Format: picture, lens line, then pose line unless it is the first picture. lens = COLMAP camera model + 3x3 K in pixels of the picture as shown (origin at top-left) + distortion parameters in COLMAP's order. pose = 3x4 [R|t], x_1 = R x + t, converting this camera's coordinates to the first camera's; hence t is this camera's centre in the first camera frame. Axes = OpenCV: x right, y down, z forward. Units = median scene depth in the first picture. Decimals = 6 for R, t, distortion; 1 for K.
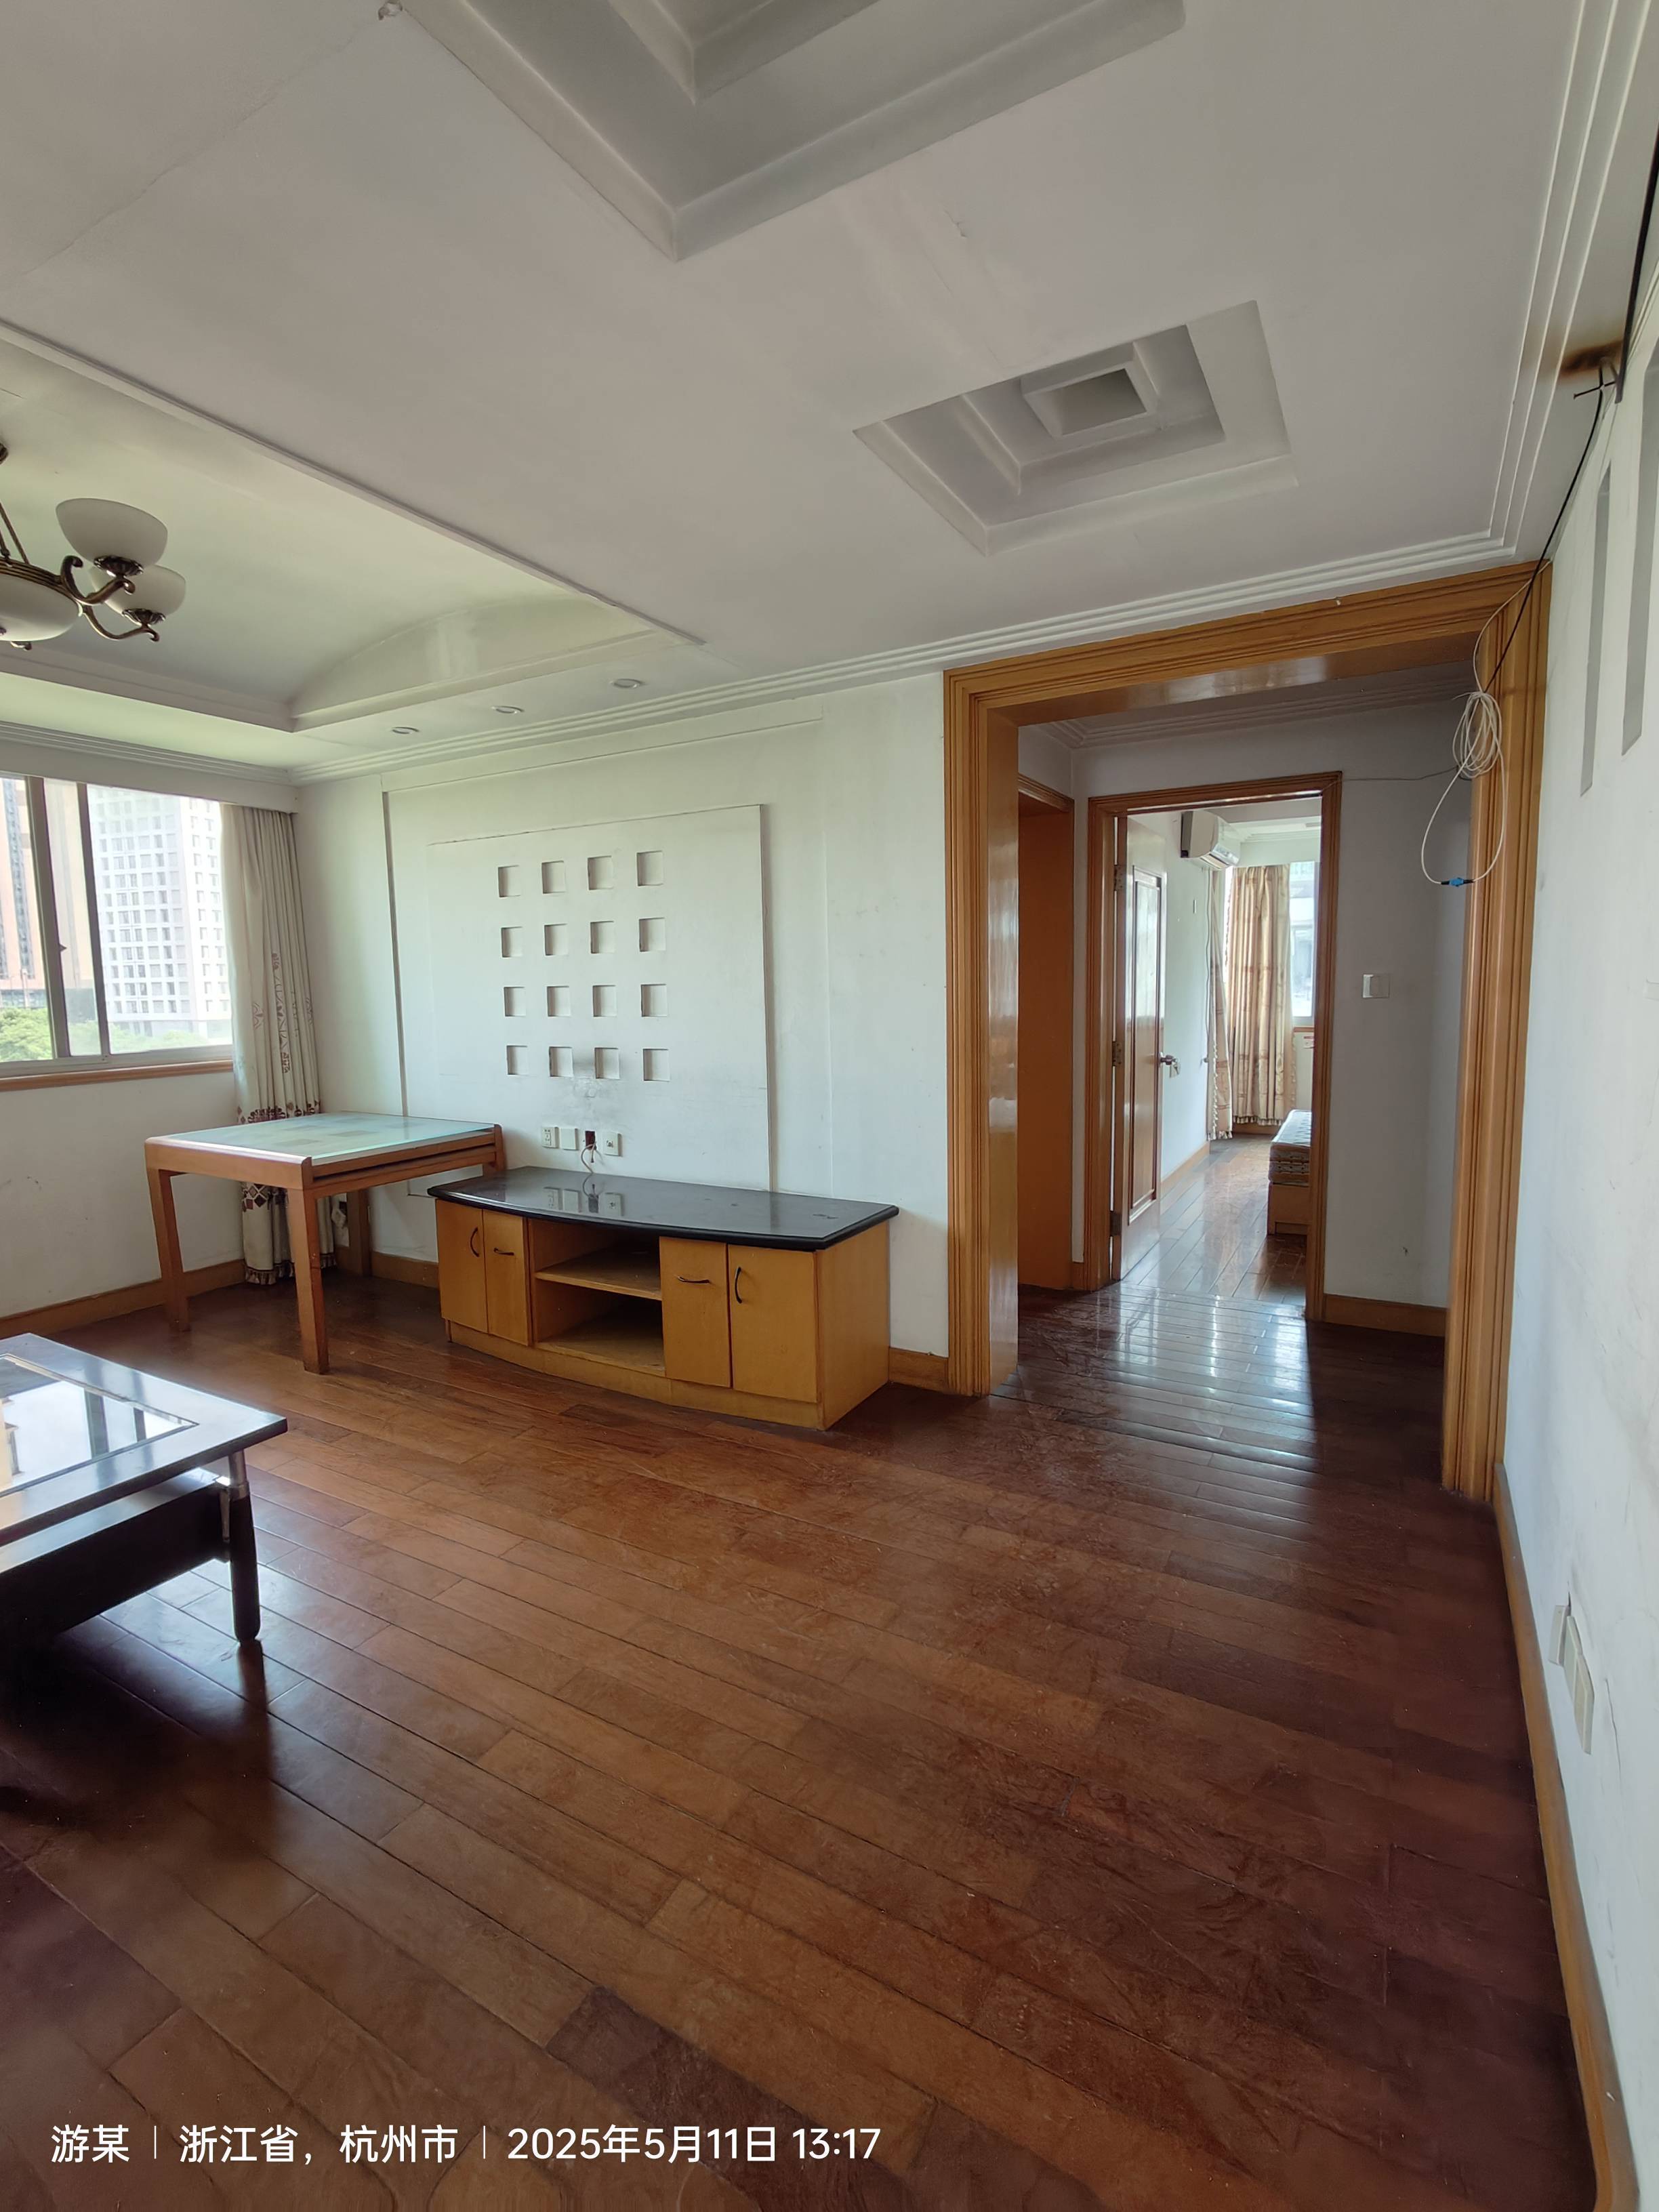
lens RADIAL K [[1014.4, 0, 839.6], [0, 1014.4, 1089.9], [0, 0, 1]] dist [-0.001513, 0.000244]
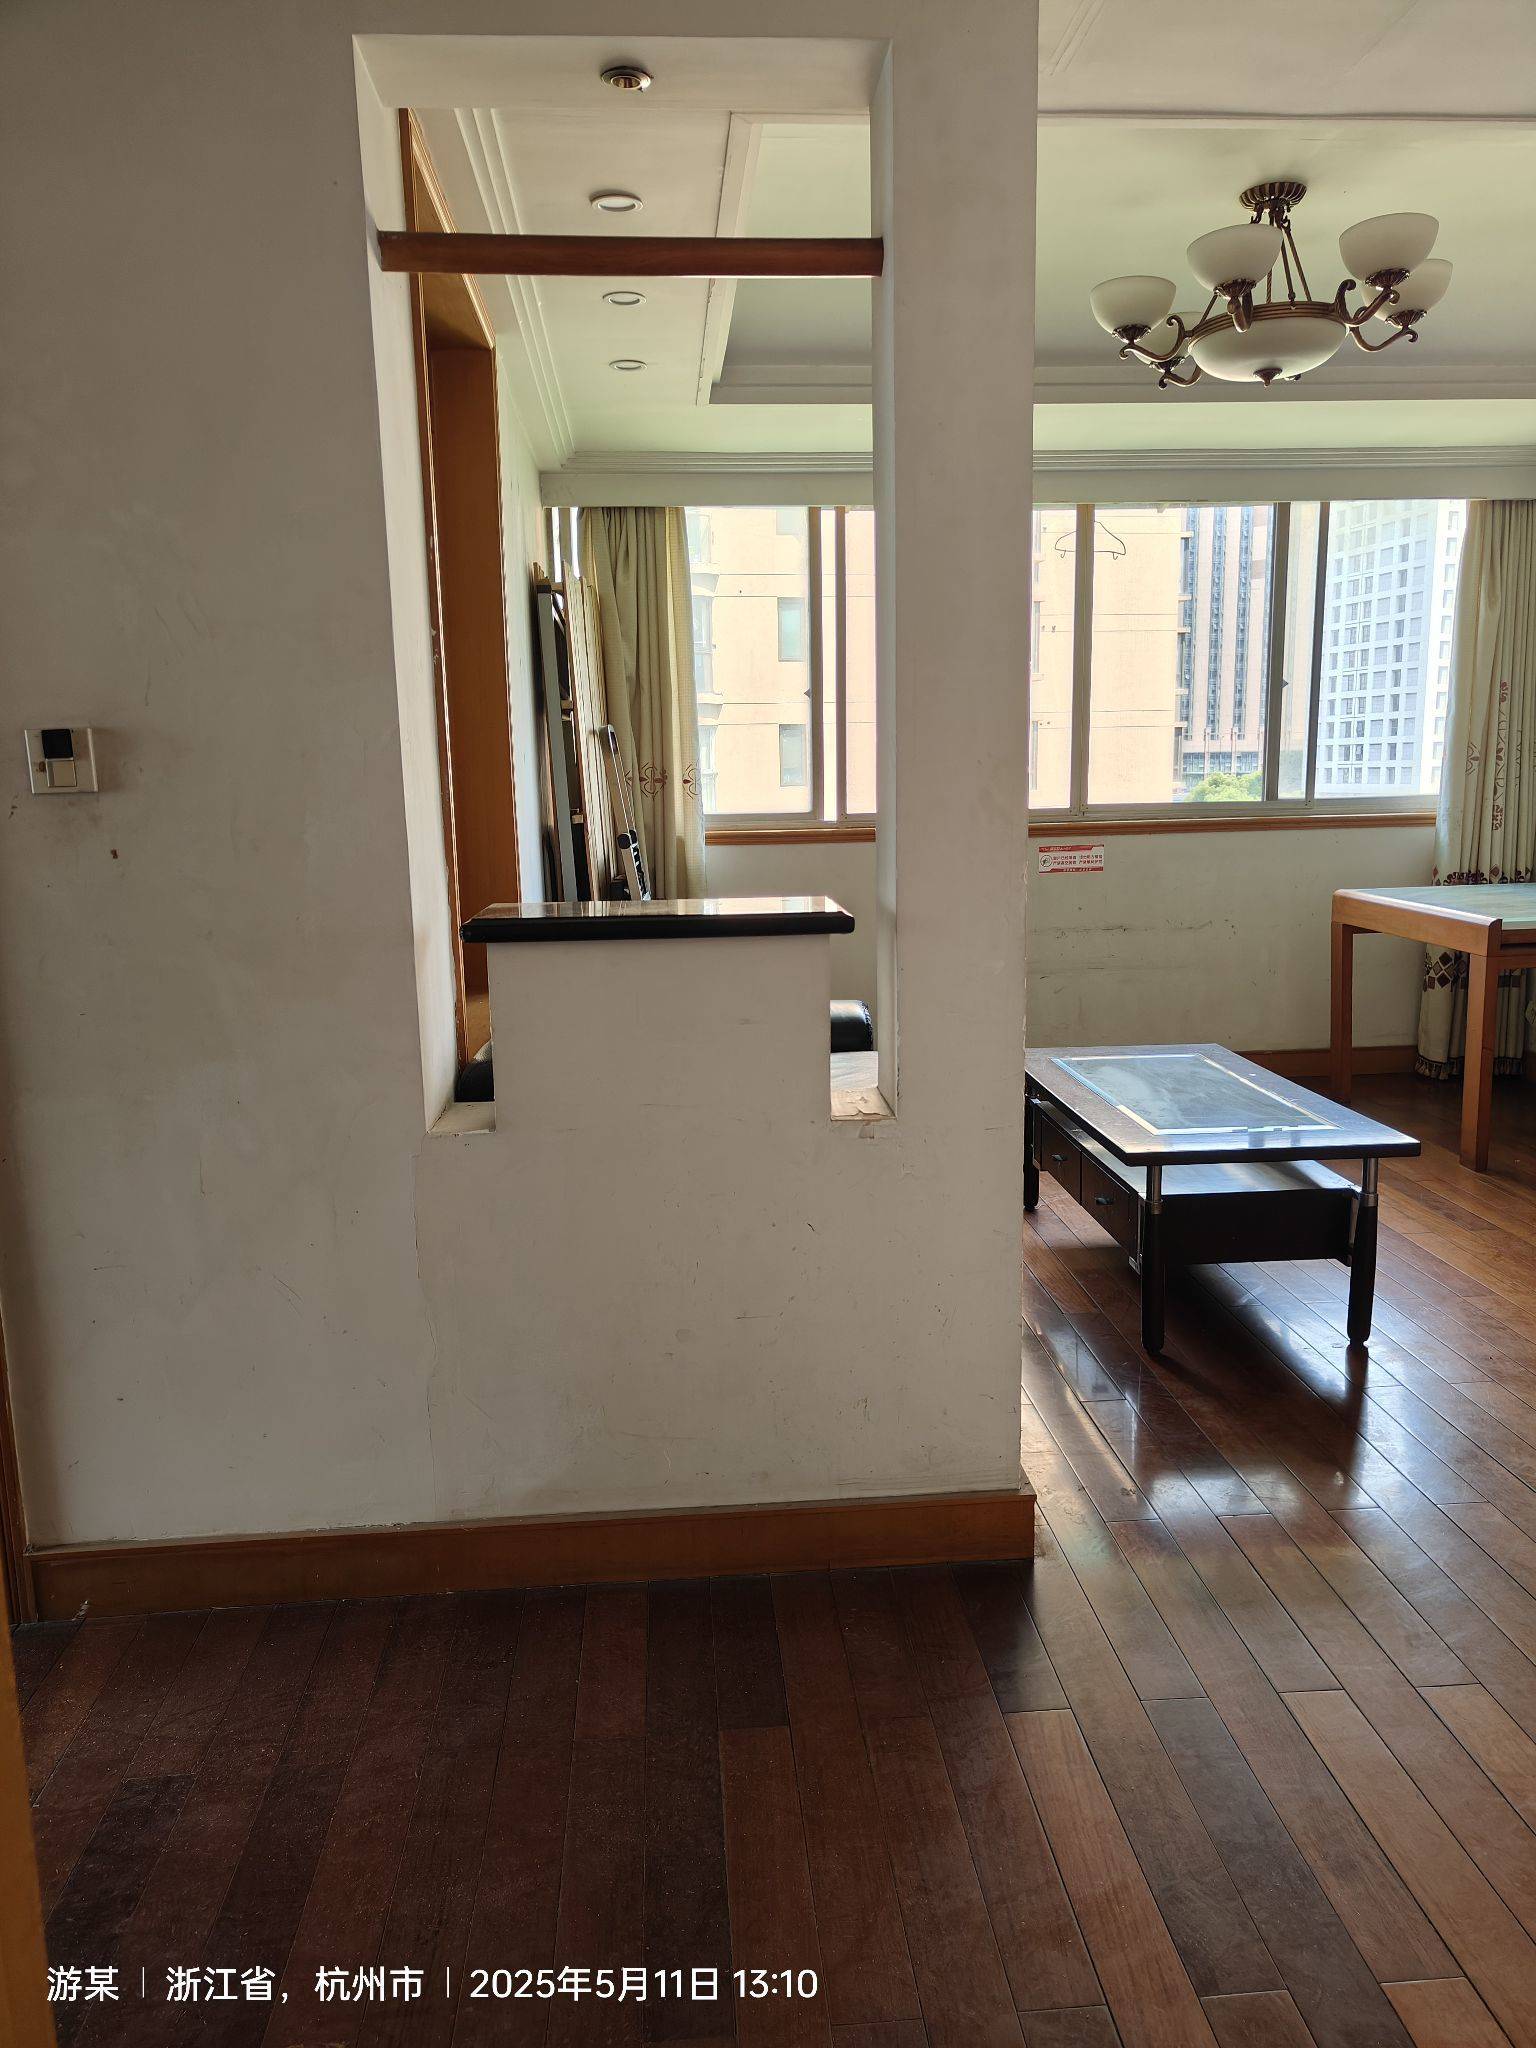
lens RADIAL K [[1411.7, 0, 778.6], [0, 1411.7, 1028.3], [0, 0, 1]] dist [0.008345, 0.001848]
pose [[0.555364, 0.157556, -0.816546, 0.138997], [-0.078023, 0.987429, 0.137462, 0.044408], [0.827939, -0.012633, 0.560676, -0.189176]]
